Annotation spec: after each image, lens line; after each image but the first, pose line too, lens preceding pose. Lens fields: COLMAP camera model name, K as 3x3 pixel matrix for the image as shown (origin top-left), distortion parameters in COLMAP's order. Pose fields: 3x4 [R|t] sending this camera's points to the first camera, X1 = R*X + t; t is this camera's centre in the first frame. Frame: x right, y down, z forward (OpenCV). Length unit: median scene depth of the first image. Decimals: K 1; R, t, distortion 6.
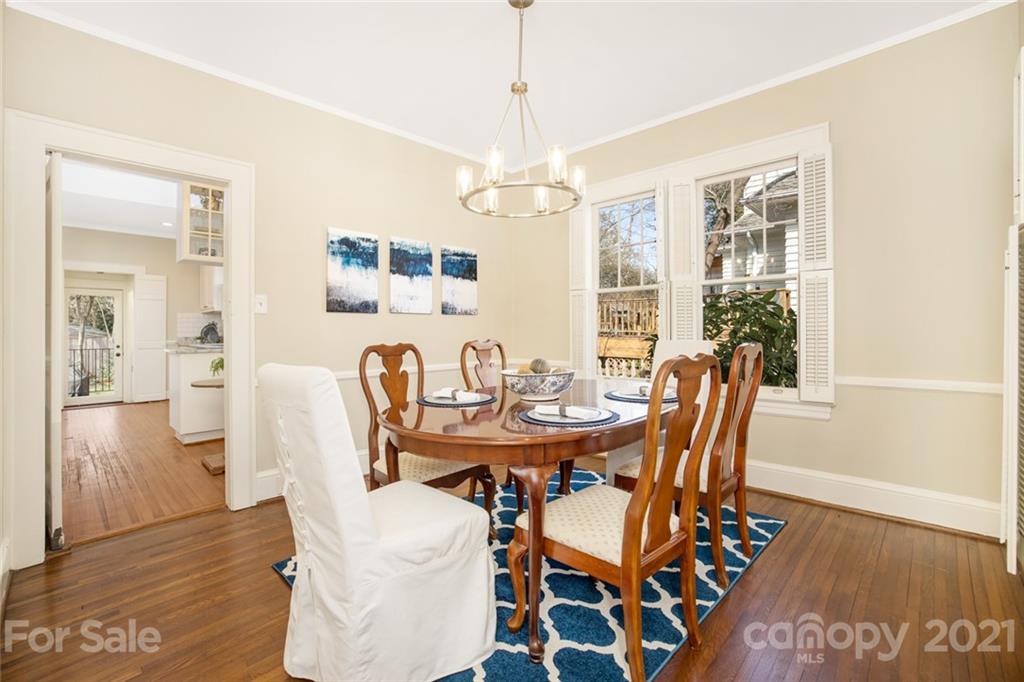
lens RADIAL K [[441.8, 0, 508.9], [0, 441.8, 326.8], [0, 0, 1]] dist [-0.015128, 0.000577]
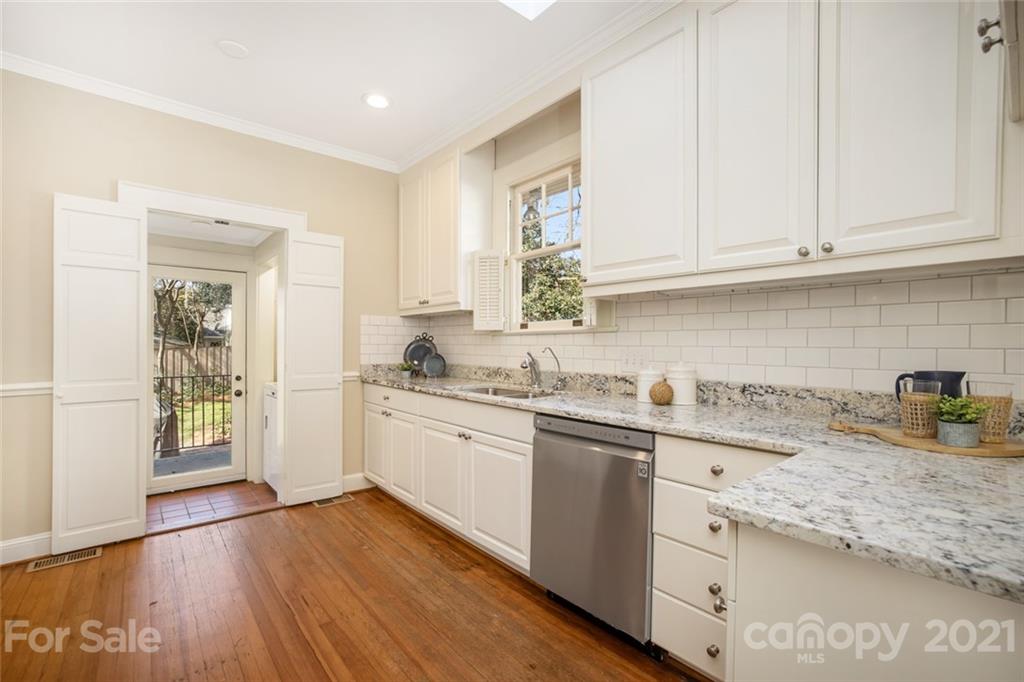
lens RADIAL K [[441.8, 0, 509.9], [0, 441.8, 346.7], [0, 0, 1]] dist [-0.015128, 0.000577]
pose [[0.994866, 0.006376, -0.100996, -0.520857], [-0.004296, 0.999774, 0.020803, -0.007740], [0.101106, -0.020263, 0.994669, 0.506218]]
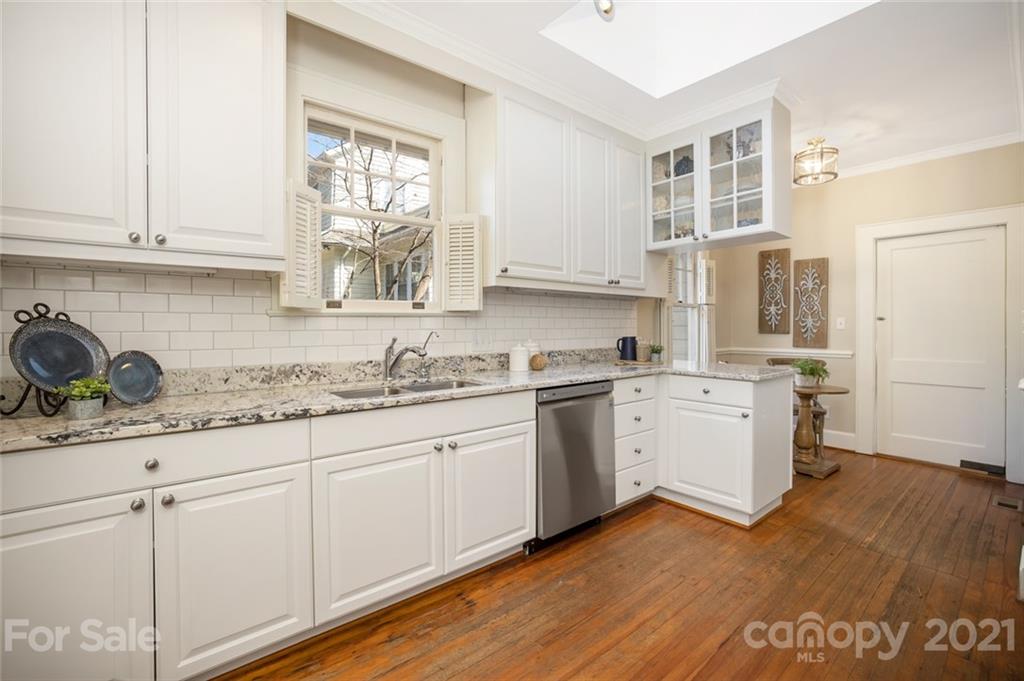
lens RADIAL K [[441.8, 0, 488.2], [0, 441.8, 332.6], [0, 0, 1]] dist [-0.015128, 0.000577]
pose [[0.156304, 0.001812, 0.987707, -0.836010], [0.000860, 0.999998, -0.001971, 0.001711], [-0.987709, 0.001158, 0.156302, 0.765022]]
